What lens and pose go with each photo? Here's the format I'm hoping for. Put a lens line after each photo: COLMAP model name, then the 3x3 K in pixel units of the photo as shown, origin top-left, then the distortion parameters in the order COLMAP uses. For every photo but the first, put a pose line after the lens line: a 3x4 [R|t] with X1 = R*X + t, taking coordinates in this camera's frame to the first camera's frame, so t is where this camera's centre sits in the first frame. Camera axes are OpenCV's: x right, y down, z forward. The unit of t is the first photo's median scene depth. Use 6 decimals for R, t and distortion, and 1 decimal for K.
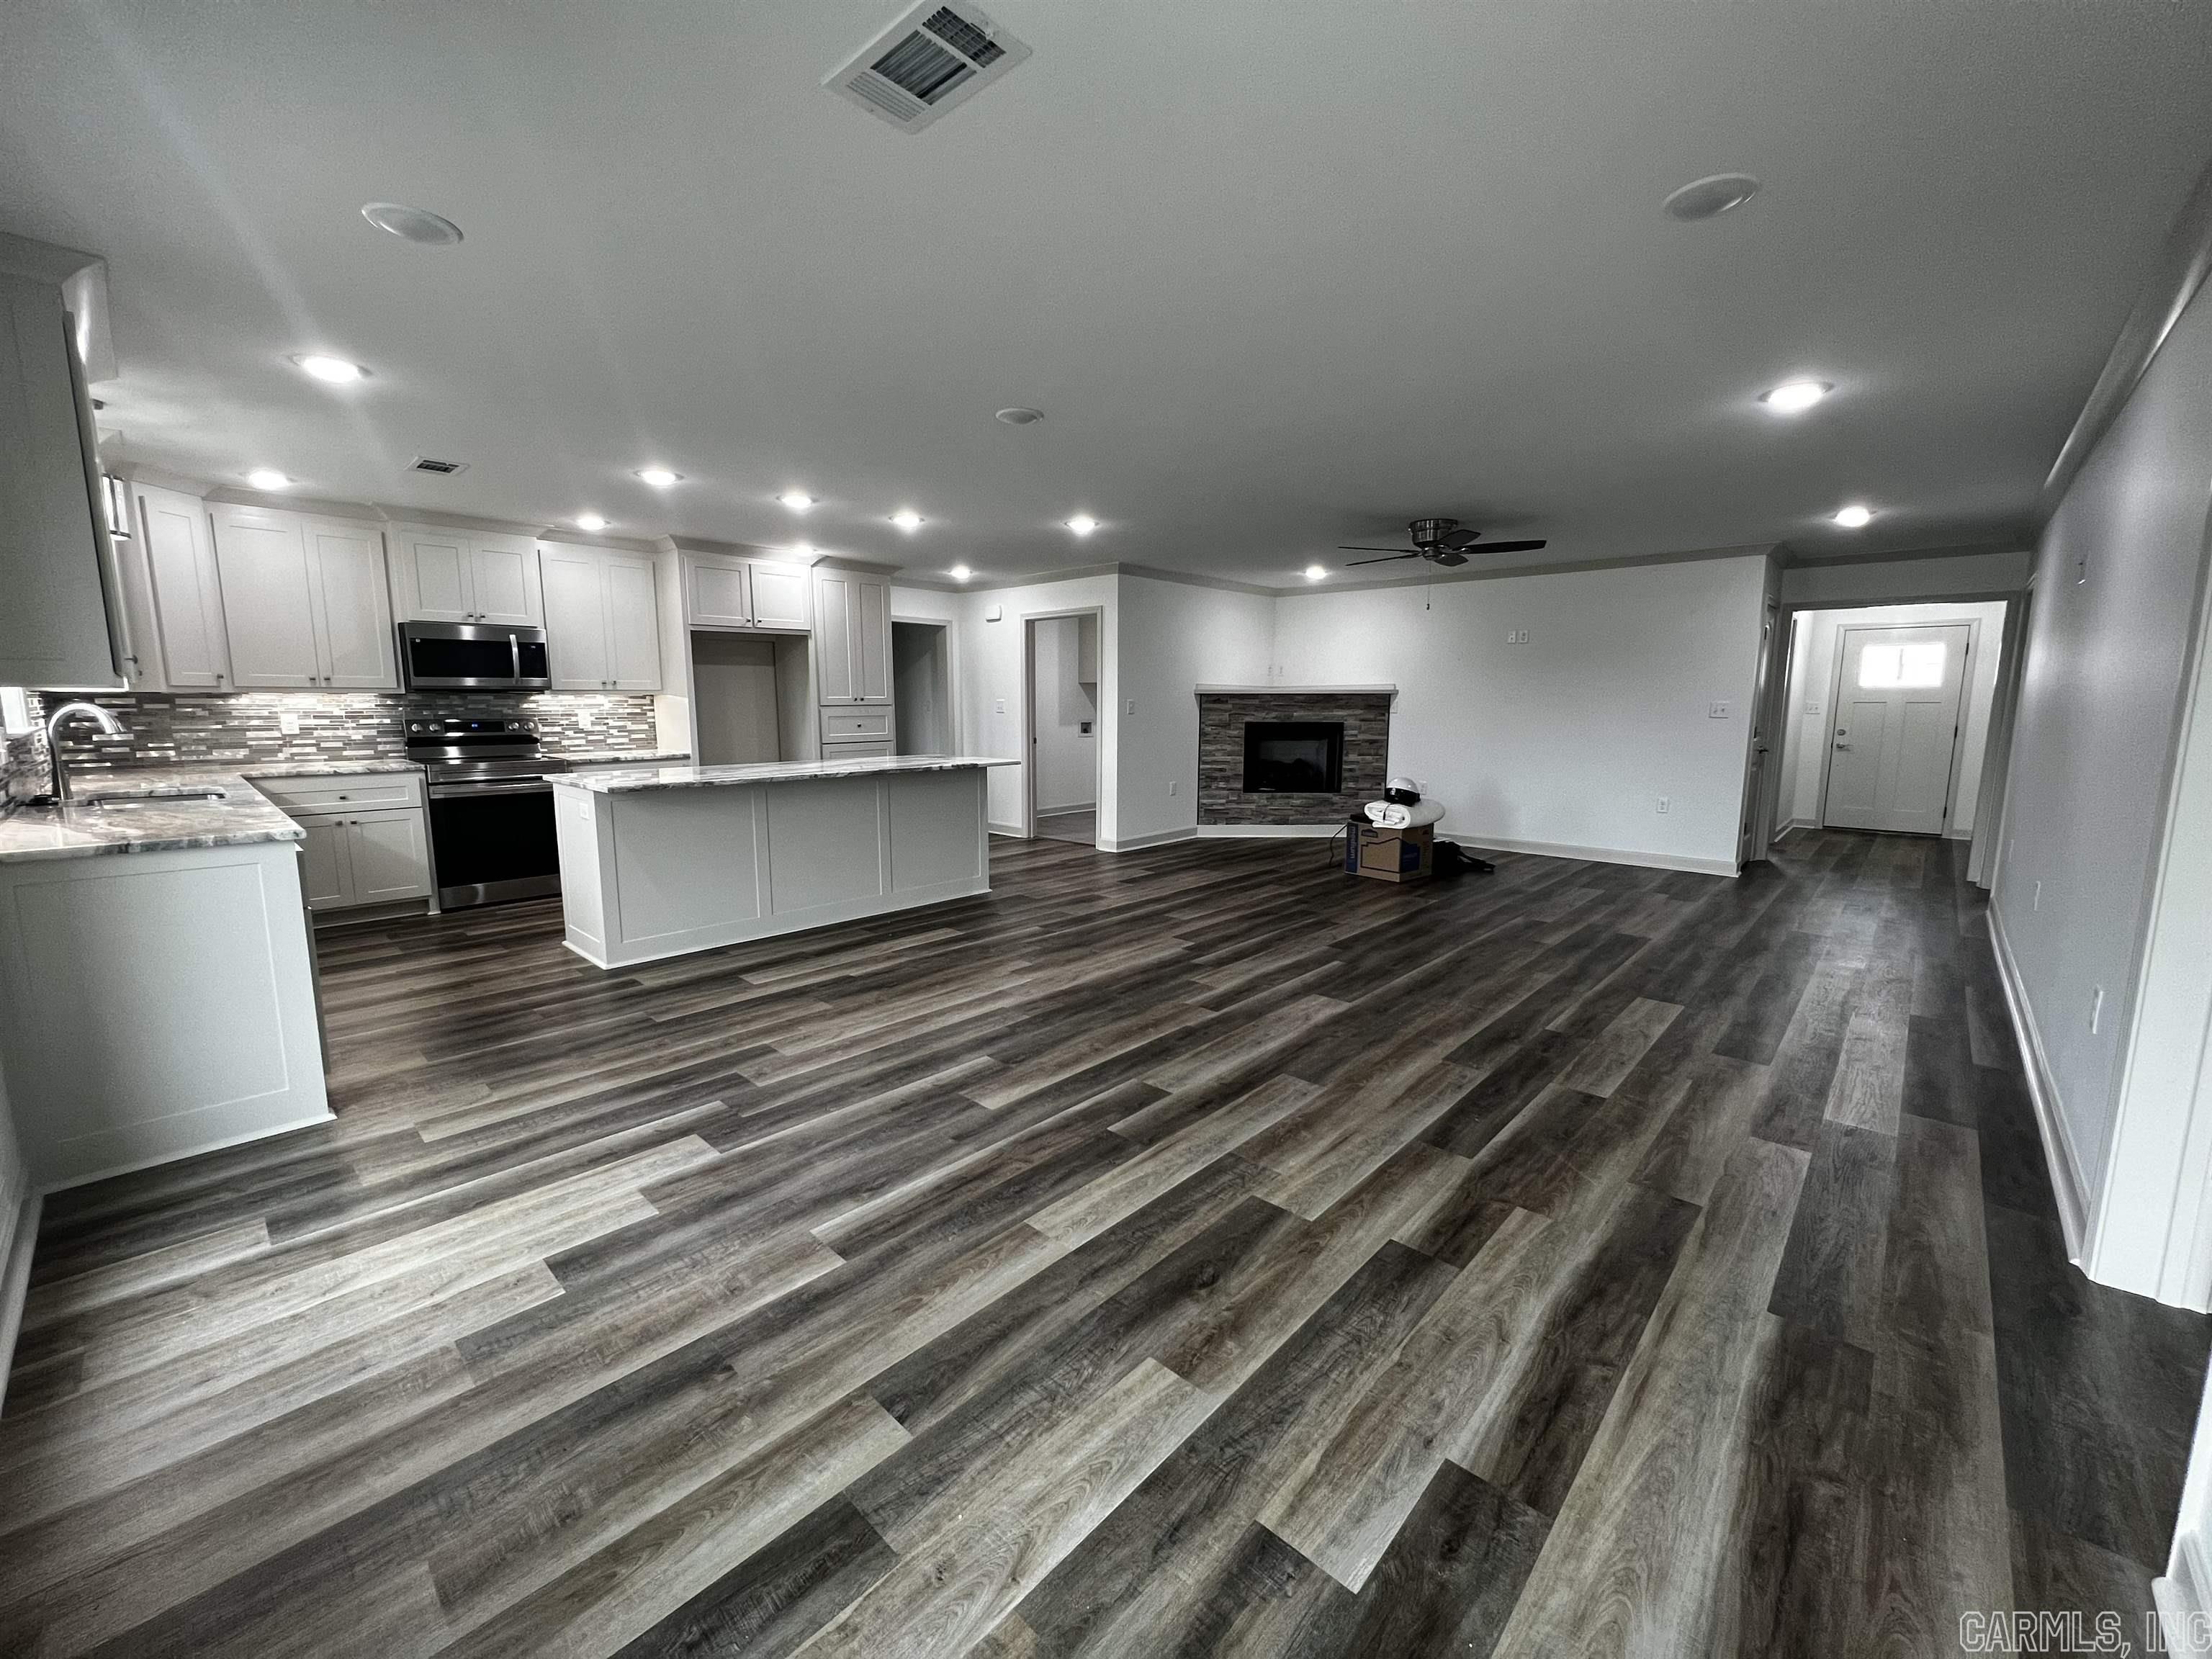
lens RADIAL K [[881.5, 0, 1101.2], [0, 881.5, 834.9], [0, 0, 1]] dist [-0.000896, 0.000390]
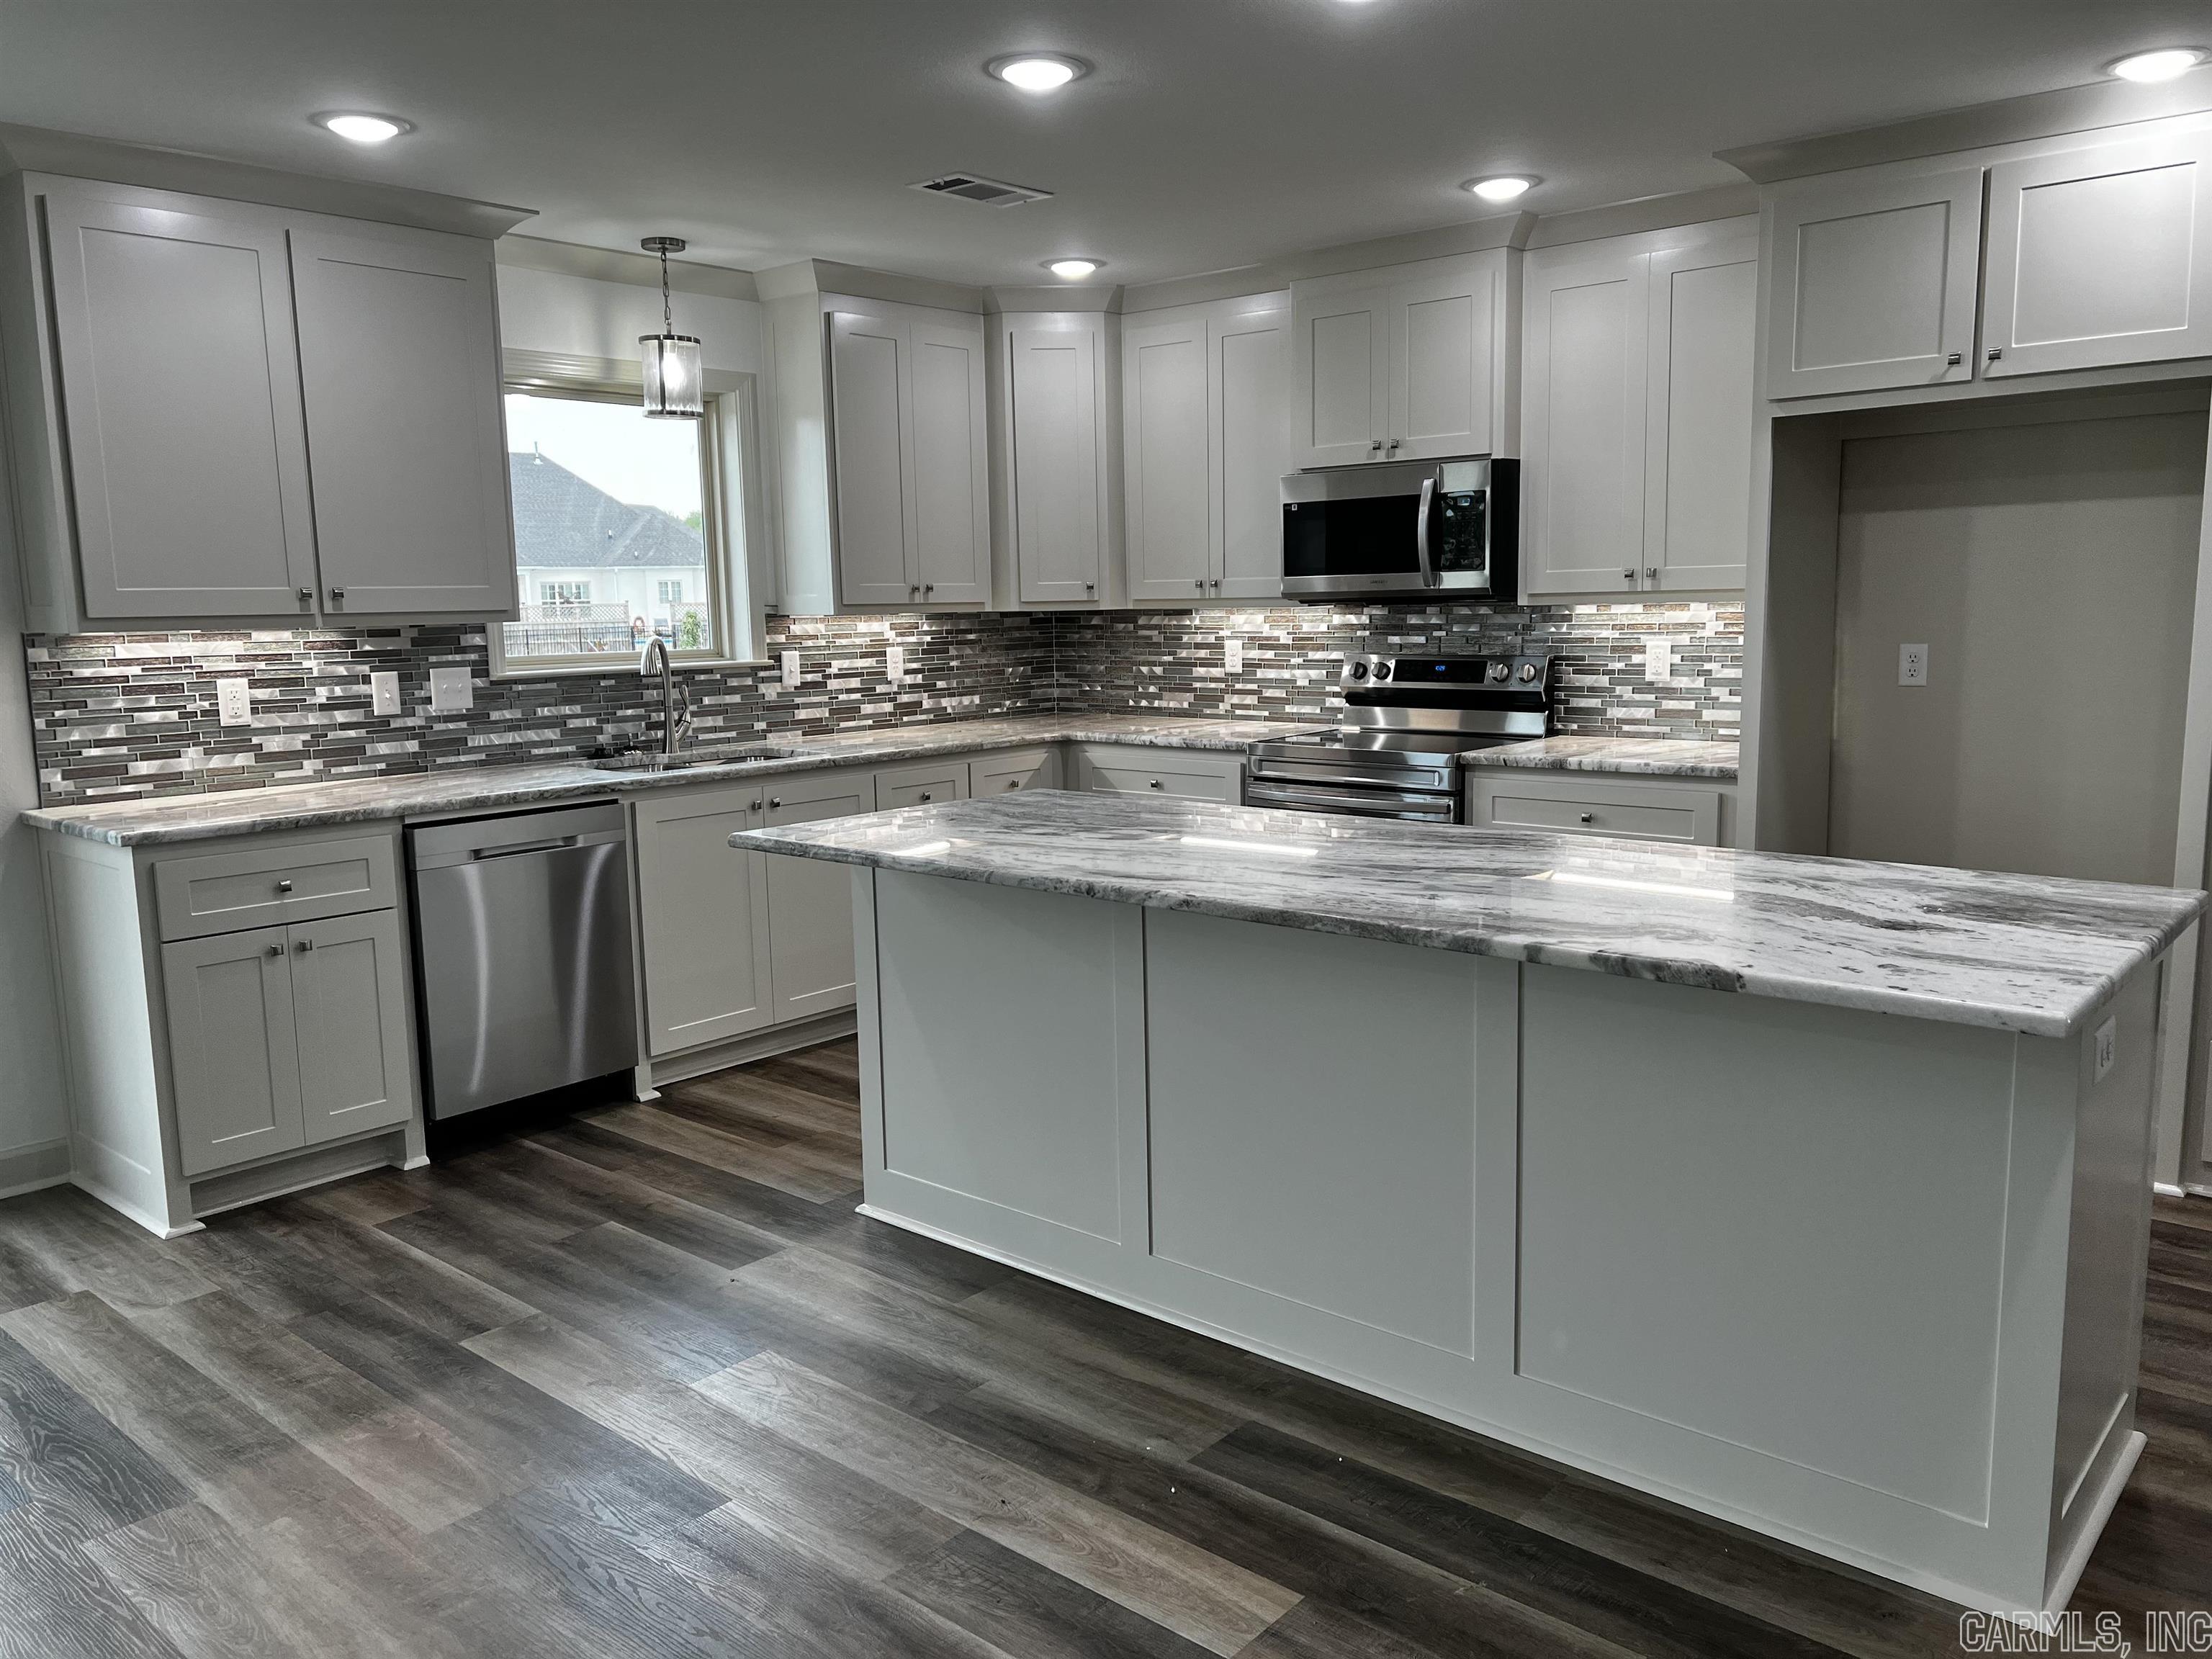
lens RADIAL K [[1648.8, 0, 1111.8], [0, 1648.8, 838.6], [0, 0, 1]] dist [0.073559, -0.085846]
pose [[0.038752, 0.146356, -0.988473, 0.242518], [-0.133363, 0.981123, 0.140040, -0.154446], [0.990309, 0.126398, 0.057539, 0.882132]]
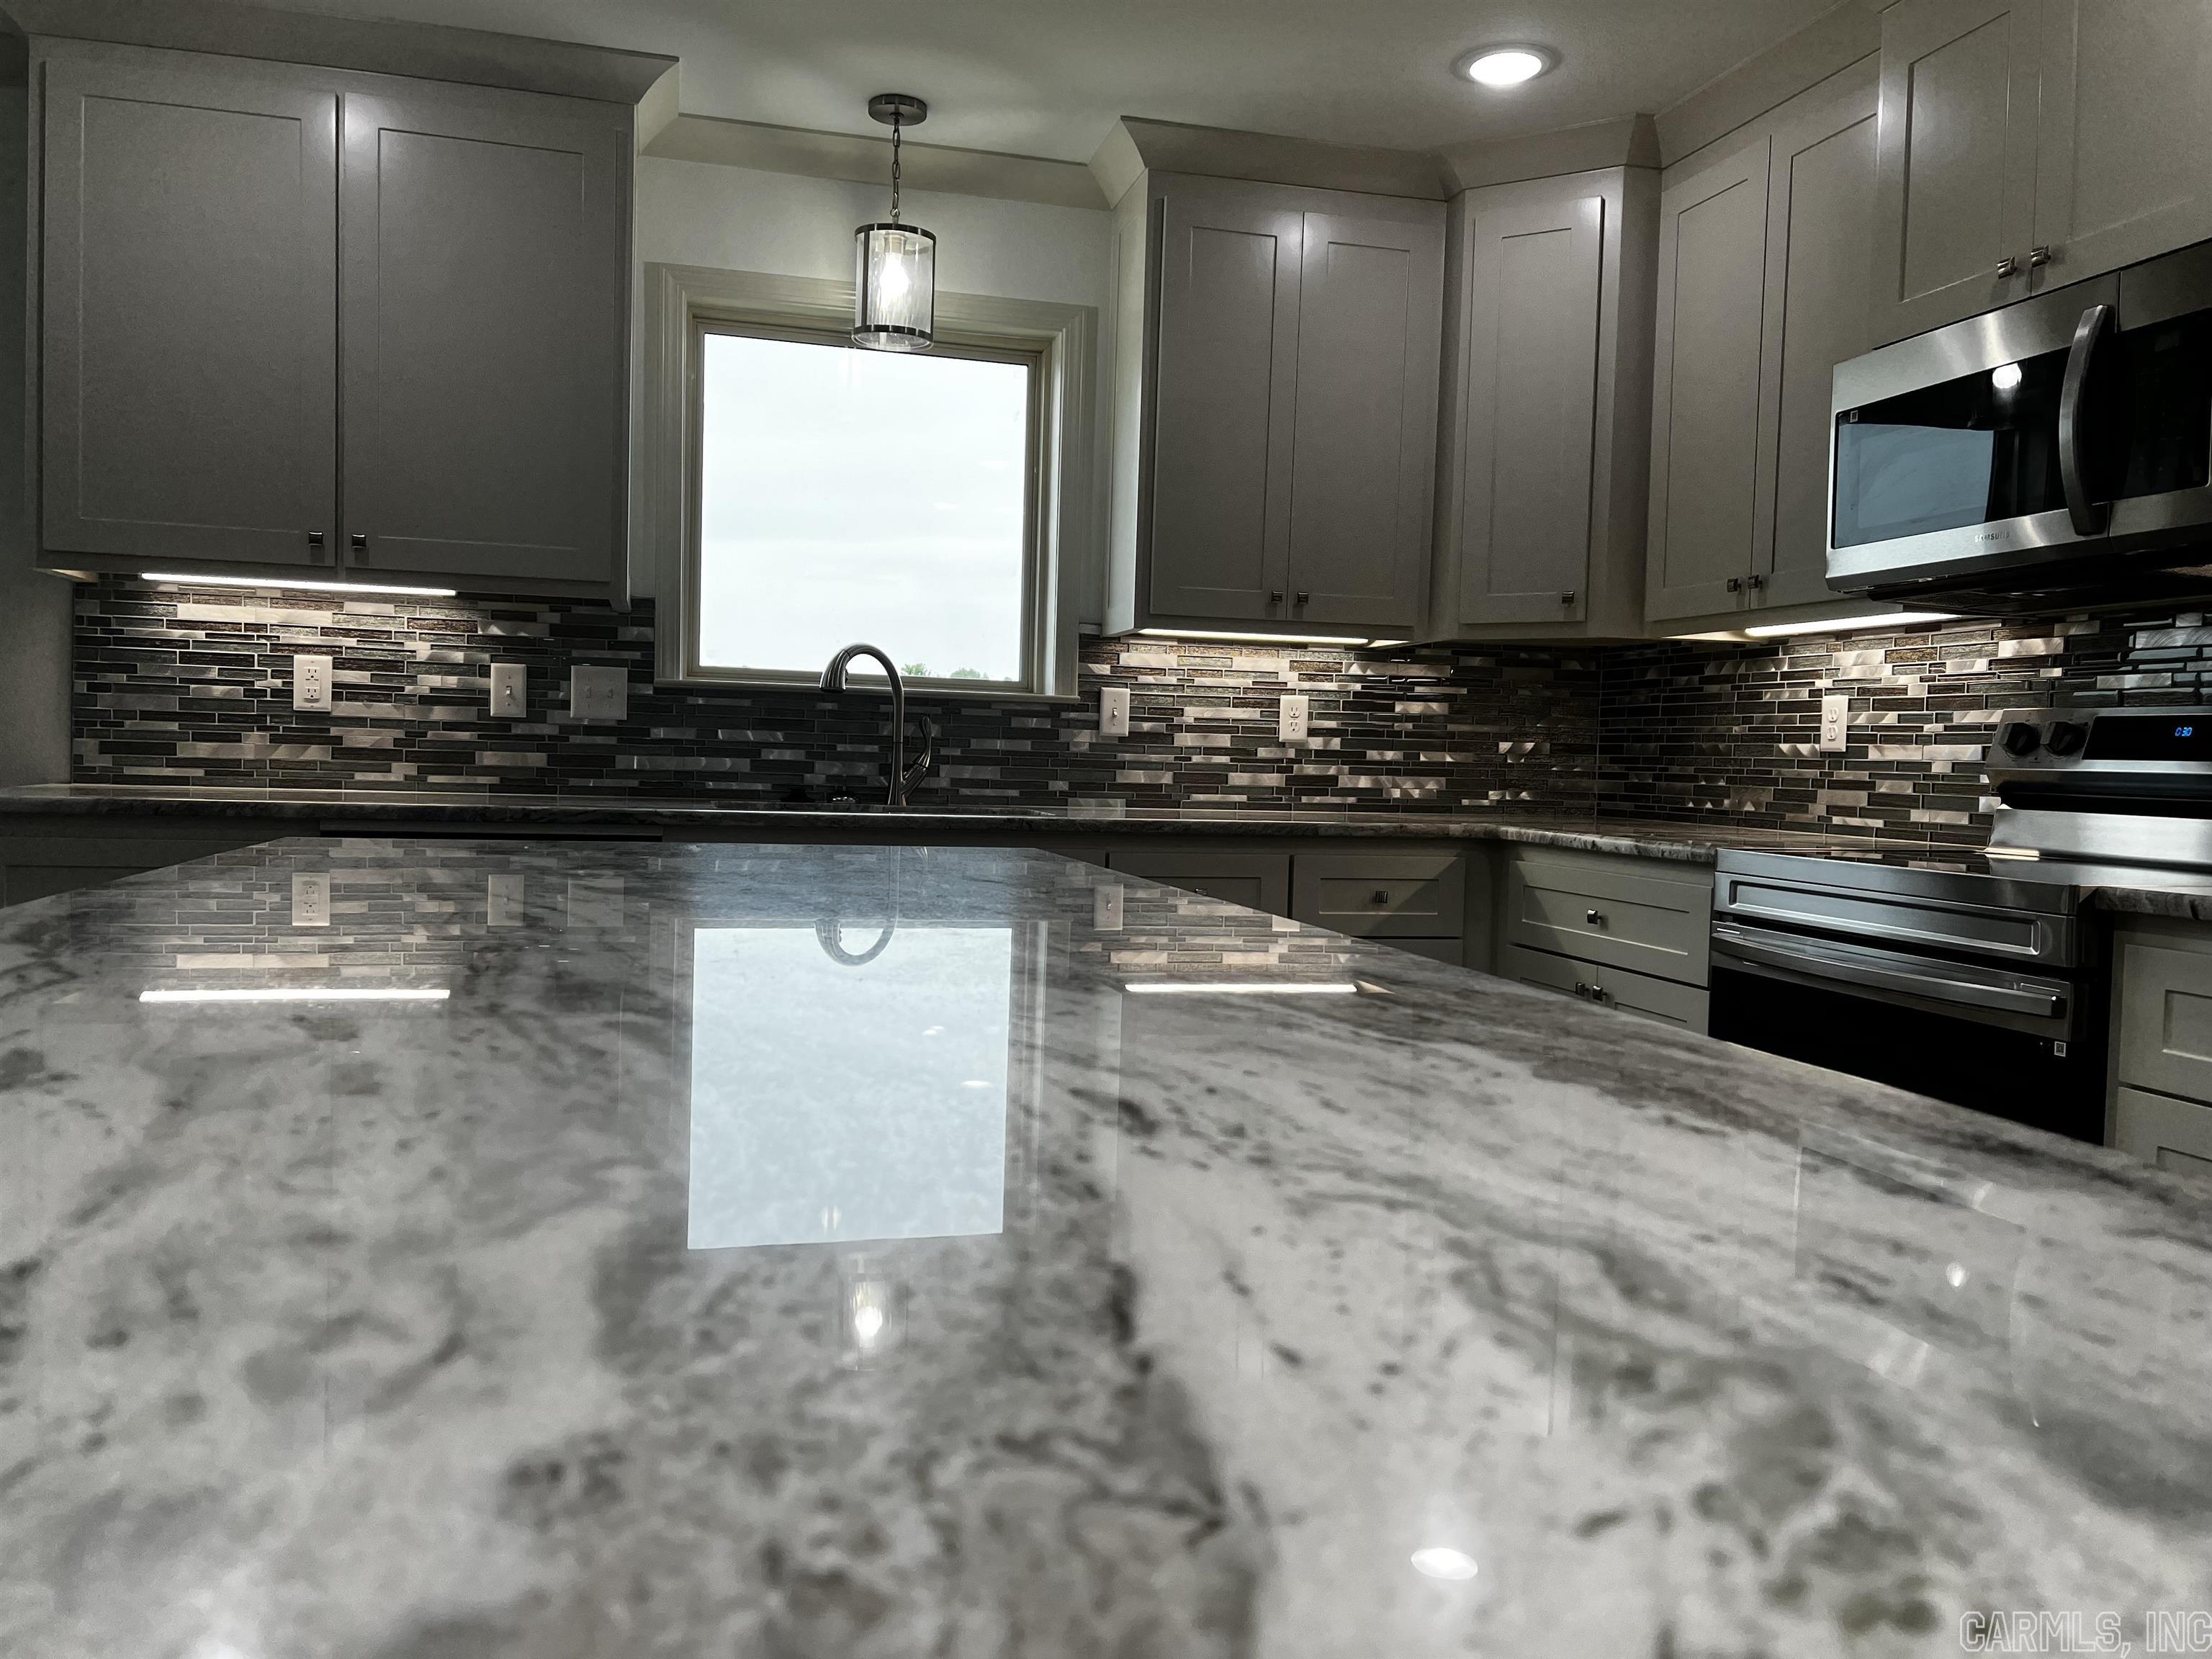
lens RADIAL K [[1648.8, 0, 1090.6], [0, 1648.8, 824.5], [0, 0, 1]] dist [0.073559, -0.085846]
pose [[-0.530877, 0.017580, -0.847266, -0.195860], [-0.157335, 0.980359, 0.118924, -0.121357], [0.832716, 0.196438, -0.517684, 1.128367]]
